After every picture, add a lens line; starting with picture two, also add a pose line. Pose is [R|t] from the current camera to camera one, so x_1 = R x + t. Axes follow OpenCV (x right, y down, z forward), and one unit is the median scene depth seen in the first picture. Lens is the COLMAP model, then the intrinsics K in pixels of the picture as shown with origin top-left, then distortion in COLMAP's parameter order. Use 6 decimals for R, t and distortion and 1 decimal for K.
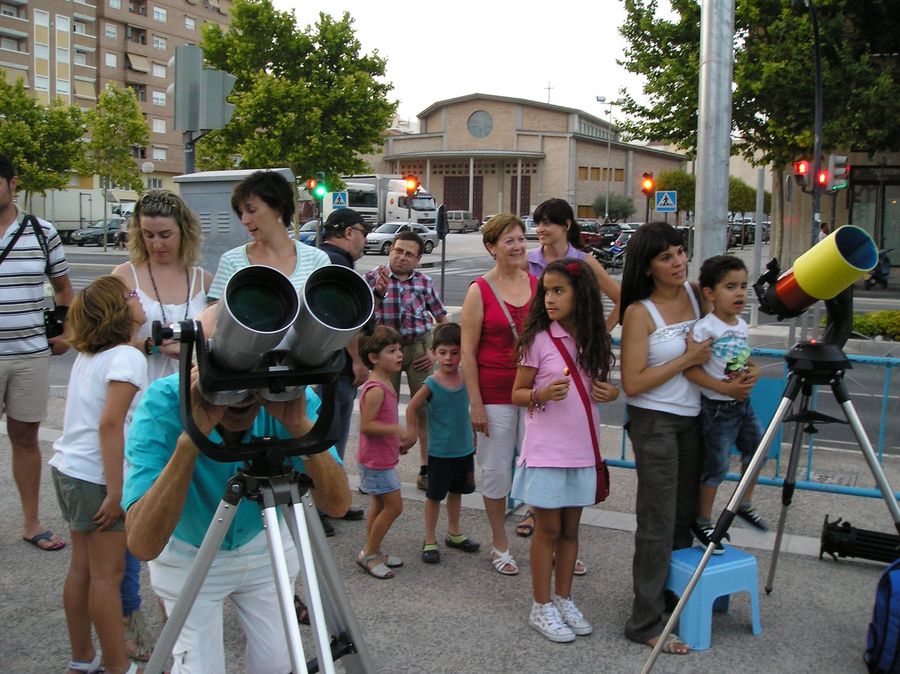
lens RADIAL K [[931.1, 0, 443.9], [0, 931.1, 339.4], [0, 0, 1]] dist [-0.132556, 0.090621]
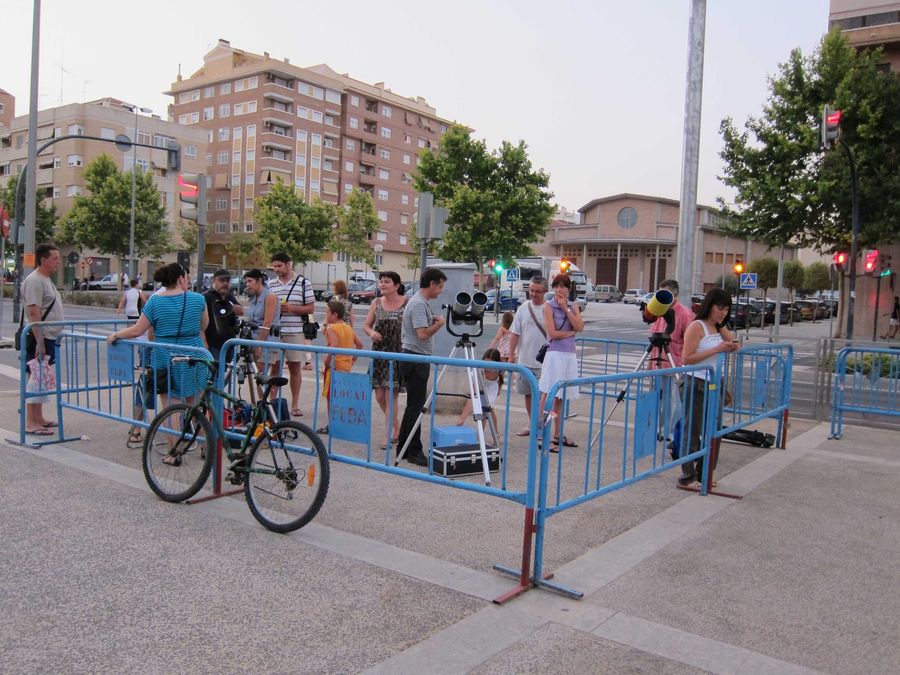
lens RADIAL K [[750.5, 0, 450.0], [0, 750.5, 337.5], [0, 0, 1]] dist [-0.050522, 0.010481]
pose [[0.979881, 0.036891, -0.196143, 0.021379], [-0.049650, 0.996931, -0.060531, 0.016715], [0.193308, 0.069052, 0.978705, -0.120121]]
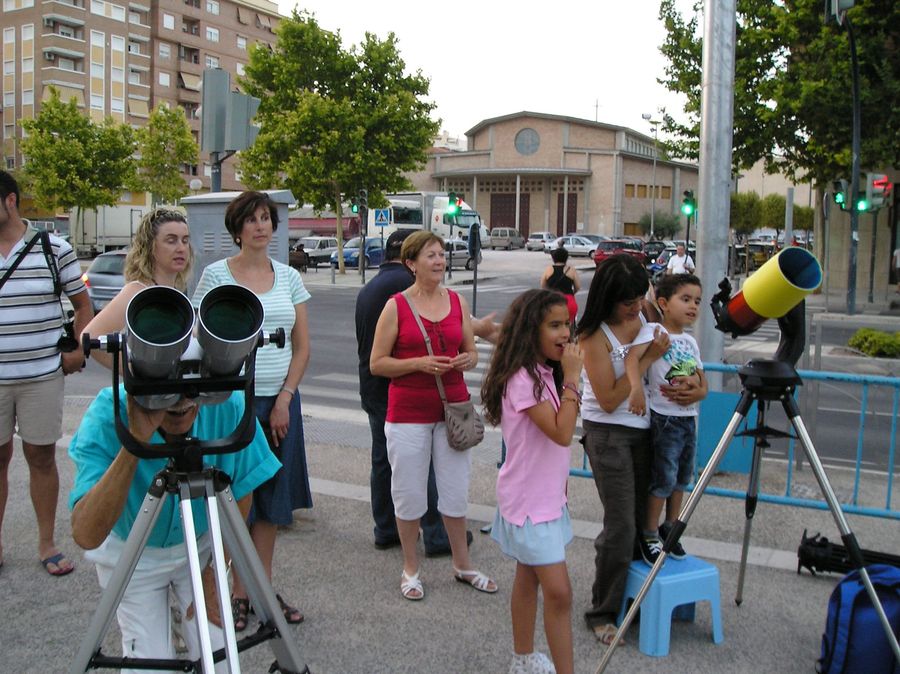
lens RADIAL K [[930.2, 0, 448.1], [0, 930.2, 337.9], [0, 0, 1]] dist [-0.140176, 0.105784]
pose [[0.998829, 0.007848, -0.047734, 0.008156], [-0.008773, 0.999777, -0.019194, 0.000068], [0.047573, 0.019590, 0.998676, -0.004653]]
